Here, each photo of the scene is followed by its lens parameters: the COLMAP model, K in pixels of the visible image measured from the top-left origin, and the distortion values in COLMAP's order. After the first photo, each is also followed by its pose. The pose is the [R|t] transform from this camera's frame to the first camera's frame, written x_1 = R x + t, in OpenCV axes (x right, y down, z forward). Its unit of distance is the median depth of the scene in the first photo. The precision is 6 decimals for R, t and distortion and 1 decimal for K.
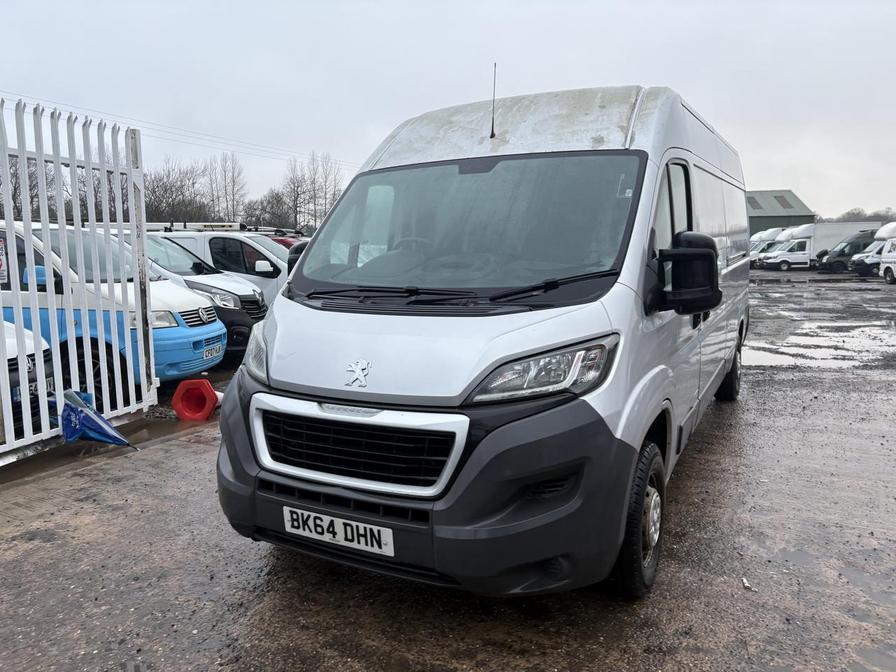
lens RADIAL K [[695.0, 0, 448.0], [0, 695.0, 336.0], [0, 0, 1]] dist [0.041231, -0.052137]
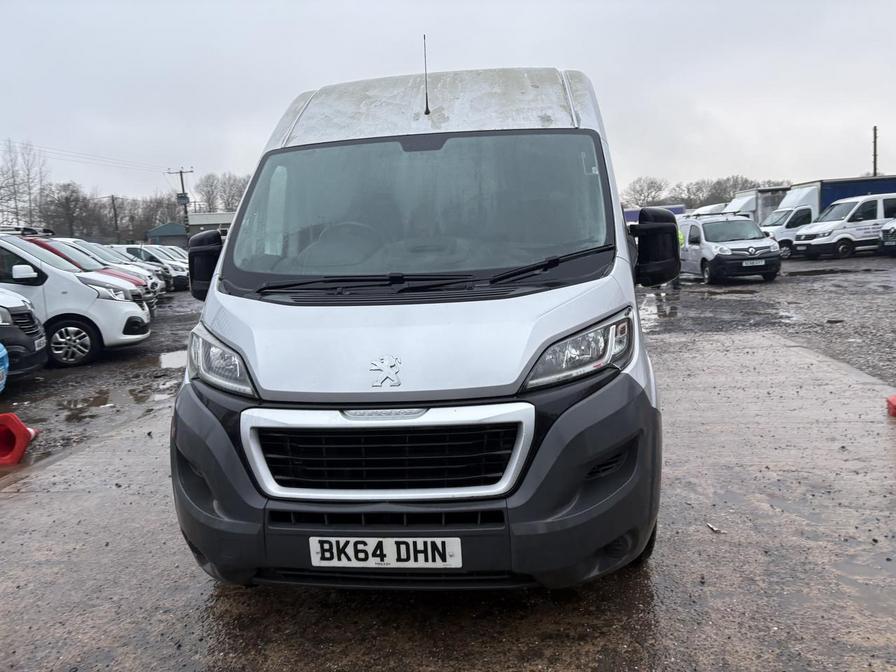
lens RADIAL K [[695.0, 0, 448.0], [0, 695.0, 336.0], [0, 0, 1]] dist [0.041231, -0.052137]
pose [[0.925687, -0.083800, 0.368892, -0.373747], [0.081604, 0.996431, 0.021582, -0.003834], [-0.369384, 0.010125, 0.929222, 0.149781]]
